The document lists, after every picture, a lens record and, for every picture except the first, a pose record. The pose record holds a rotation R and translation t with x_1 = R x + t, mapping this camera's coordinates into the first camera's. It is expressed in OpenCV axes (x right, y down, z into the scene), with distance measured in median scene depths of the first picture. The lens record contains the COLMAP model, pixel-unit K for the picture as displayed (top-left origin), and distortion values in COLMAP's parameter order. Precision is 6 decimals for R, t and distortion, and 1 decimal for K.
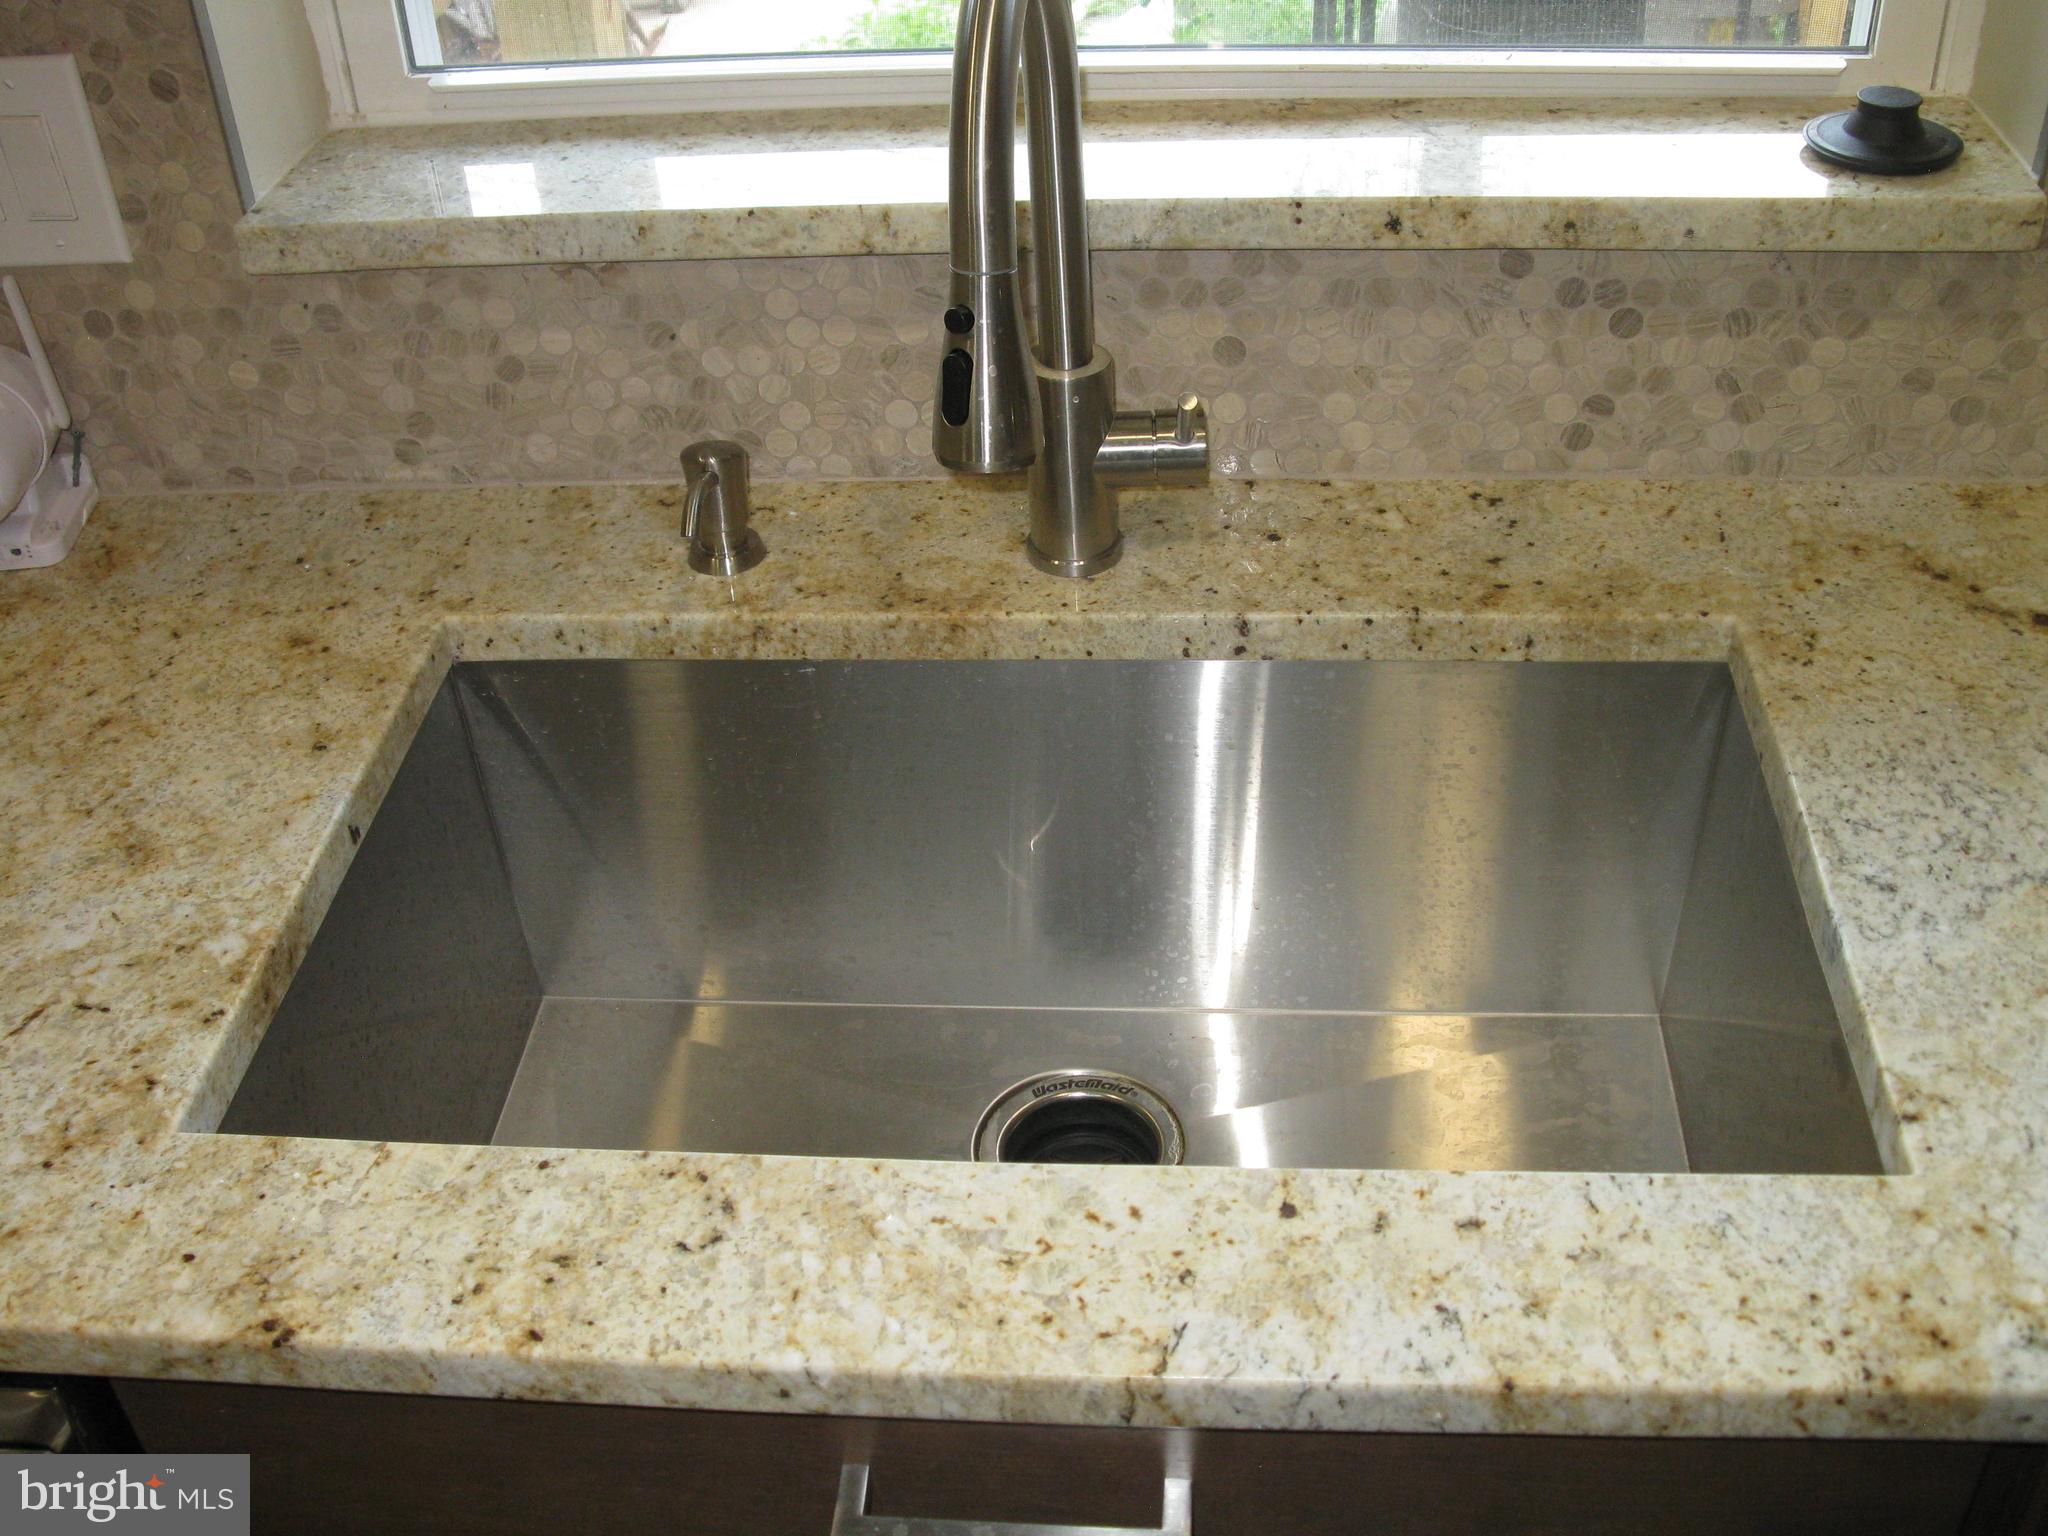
lens RADIAL K [[2178.0, 0, 1015.2], [0, 2178.0, 779.9], [0, 0, 1]] dist [-0.188508, 0.176631]
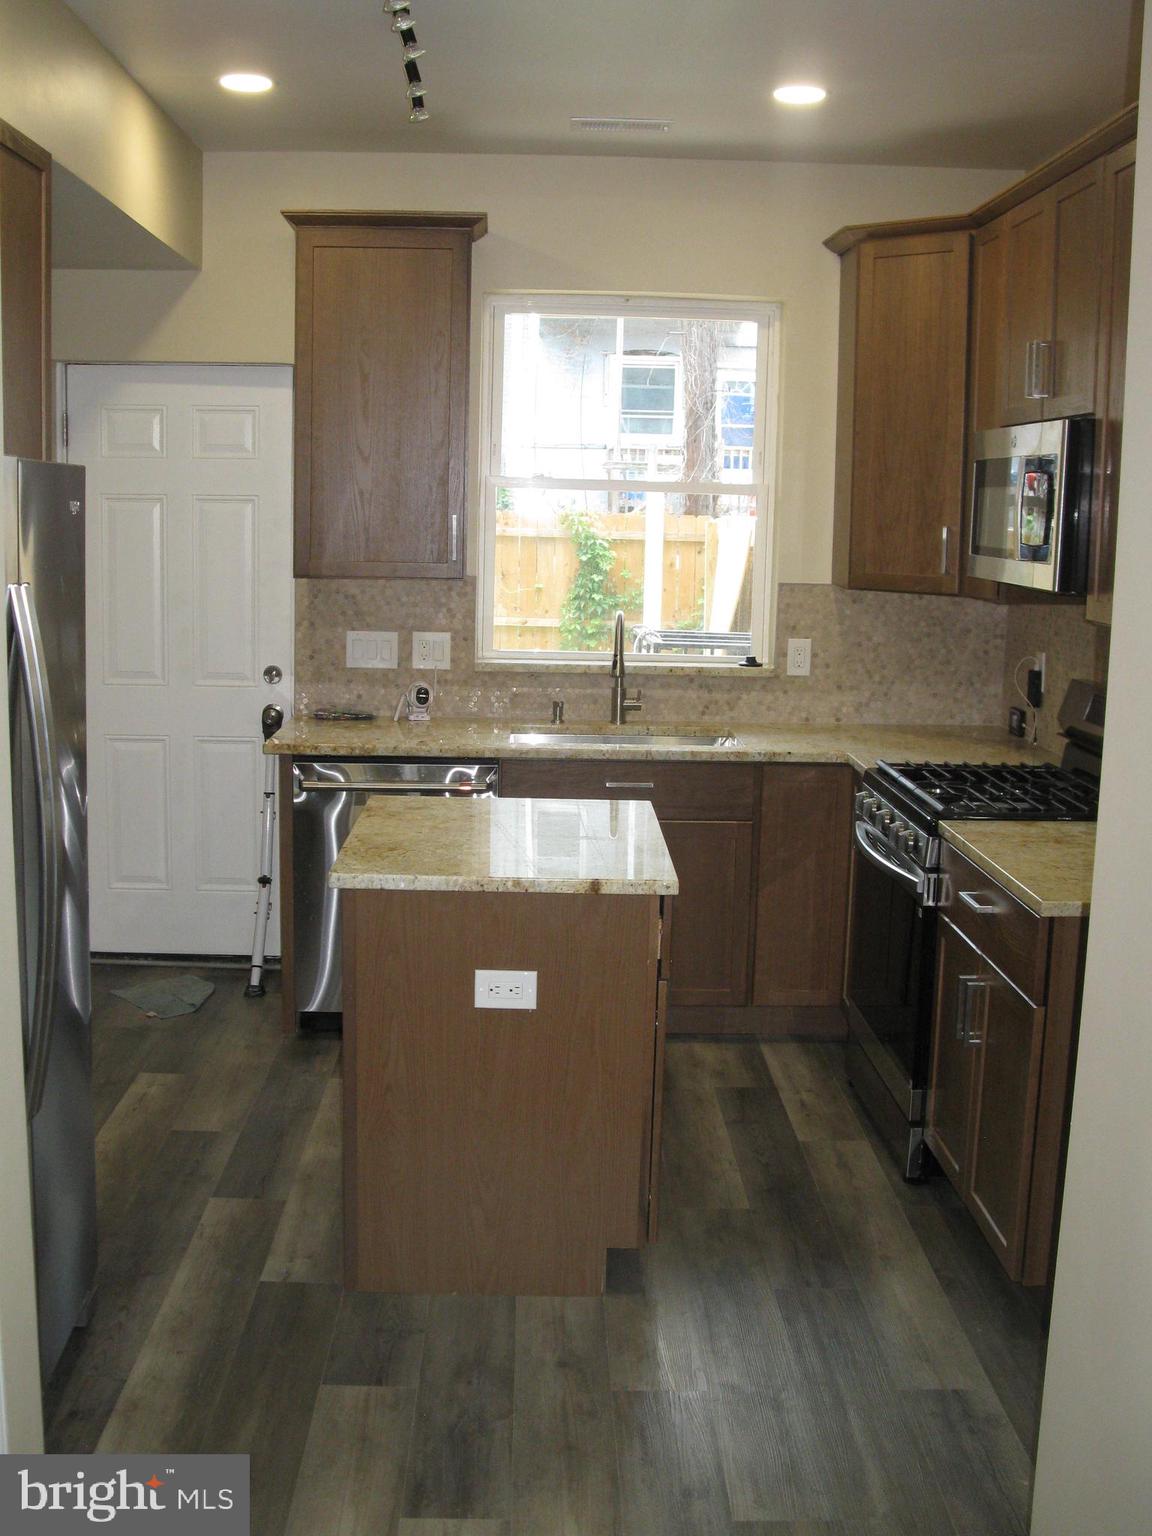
lens RADIAL K [[1633.5, 0, 553.4], [0, 1633.5, 759.6], [0, 0, 1]] dist [-0.188508, 0.176631]
pose [[0.992628, 0.058493, 0.106149, -0.620296], [-0.002834, 0.886792, -0.462161, 2.058498], [-0.121165, 0.458453, 0.880420, -2.868117]]
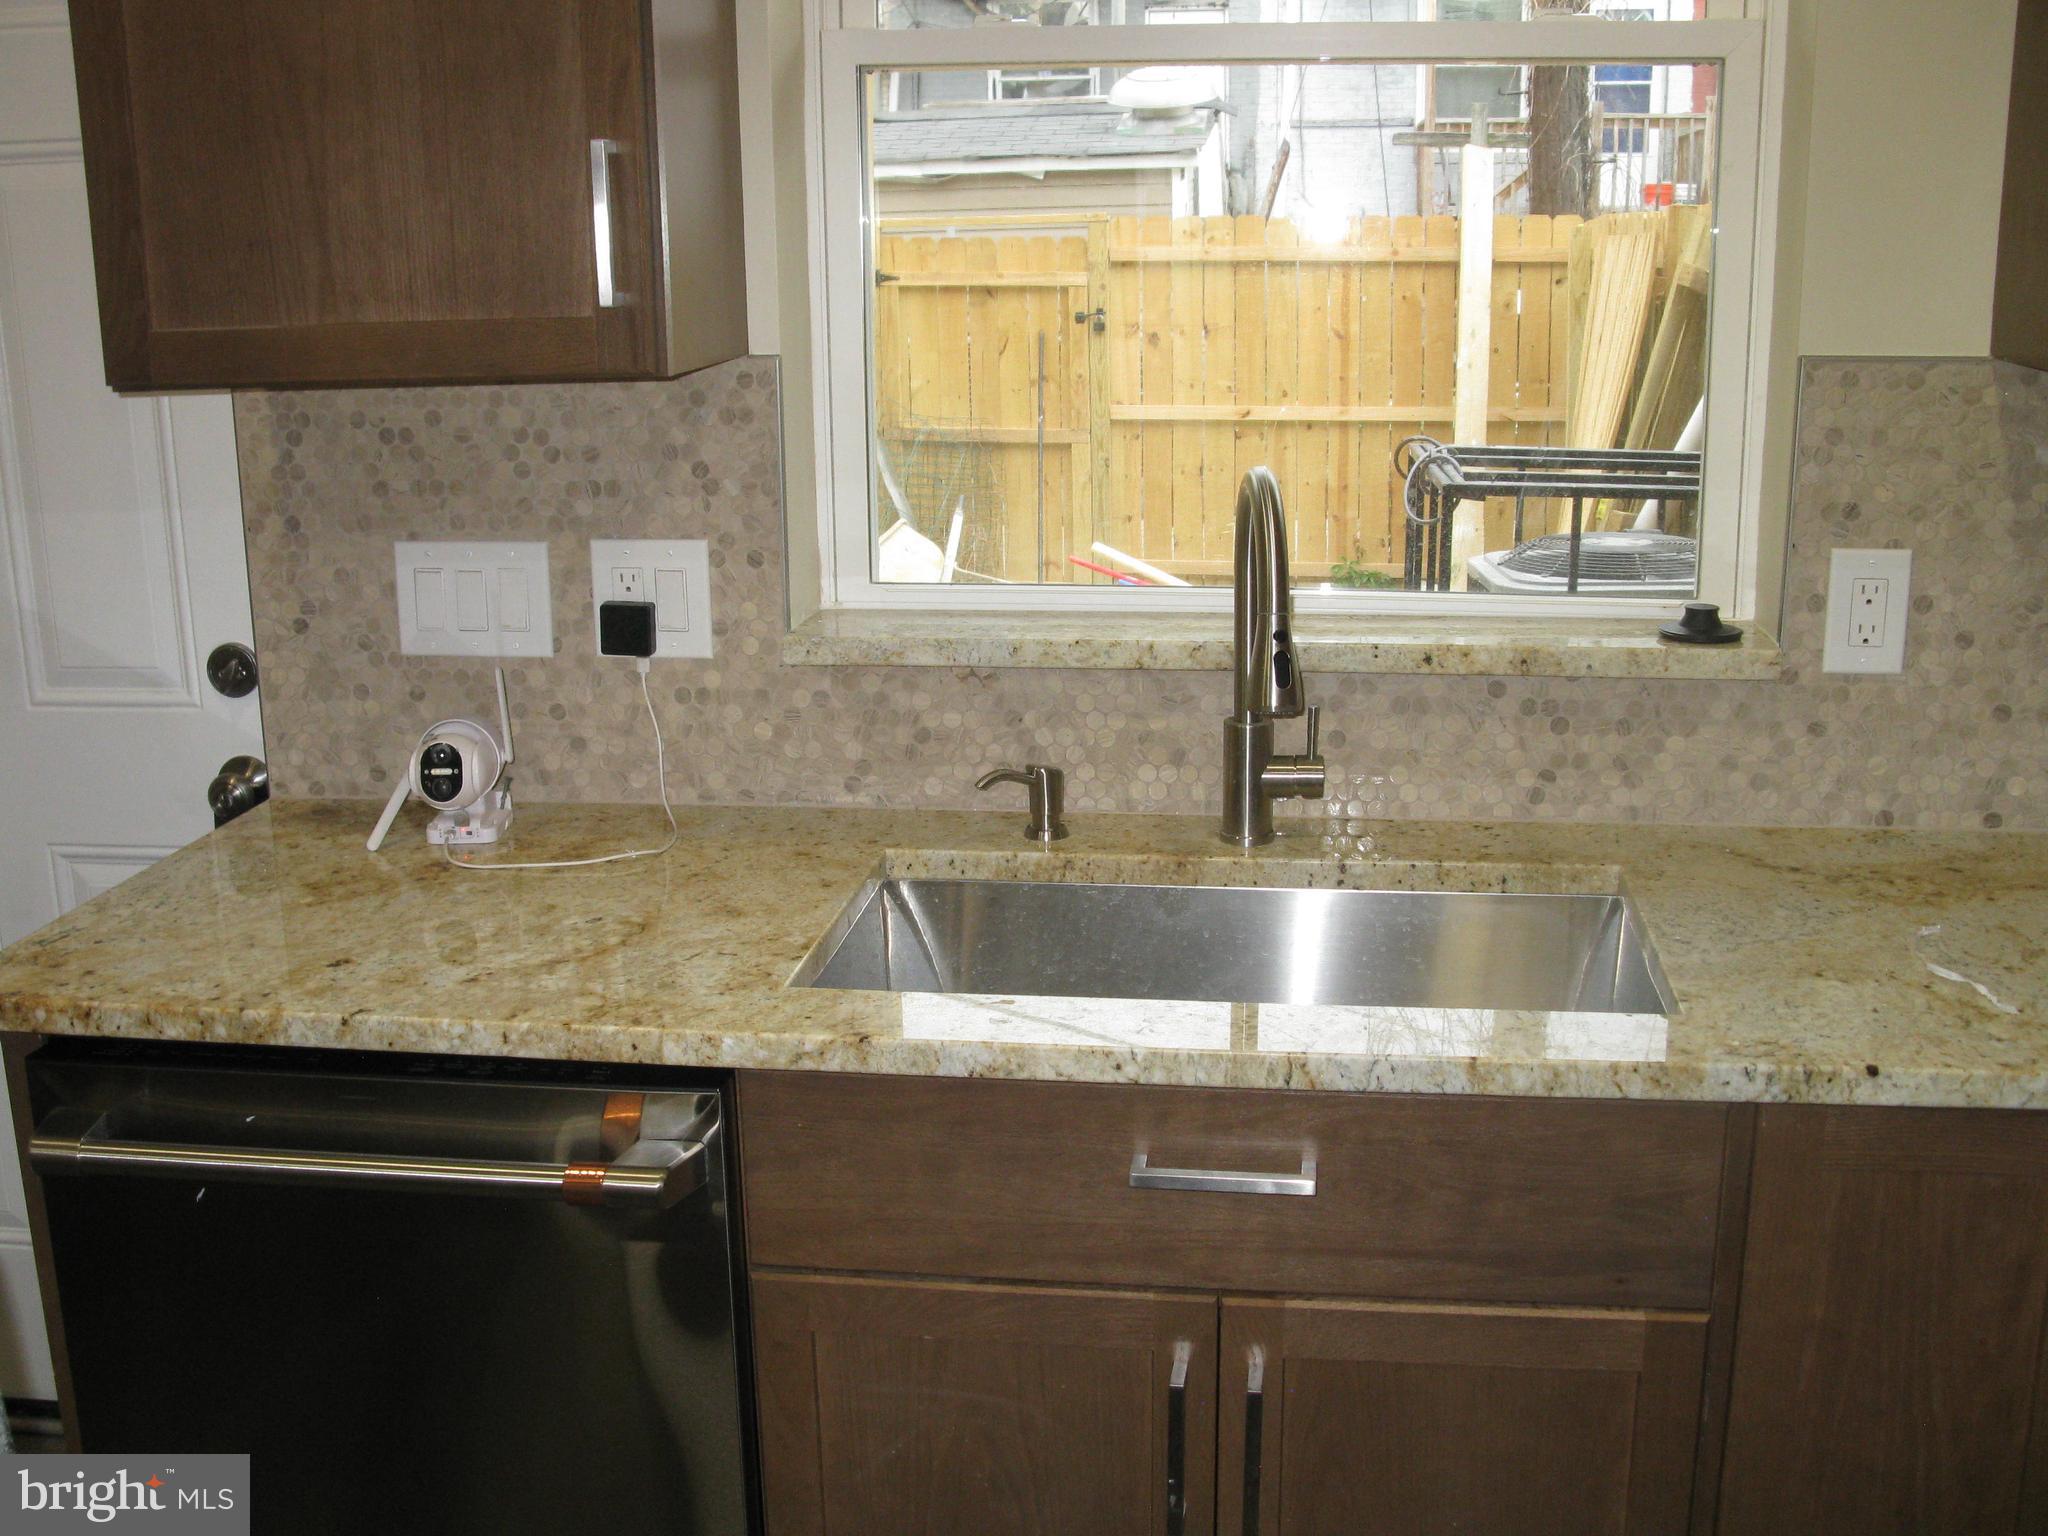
lens RADIAL K [[2178.0, 0, 1015.2], [0, 2178.0, 779.9], [0, 0, 1]] dist [-0.188508, 0.176631]
pose [[0.997522, 0.051804, -0.047600, -0.079739], [-0.065974, 0.923767, -0.377229, 0.536458], [0.024429, 0.379434, 0.924896, -0.659233]]
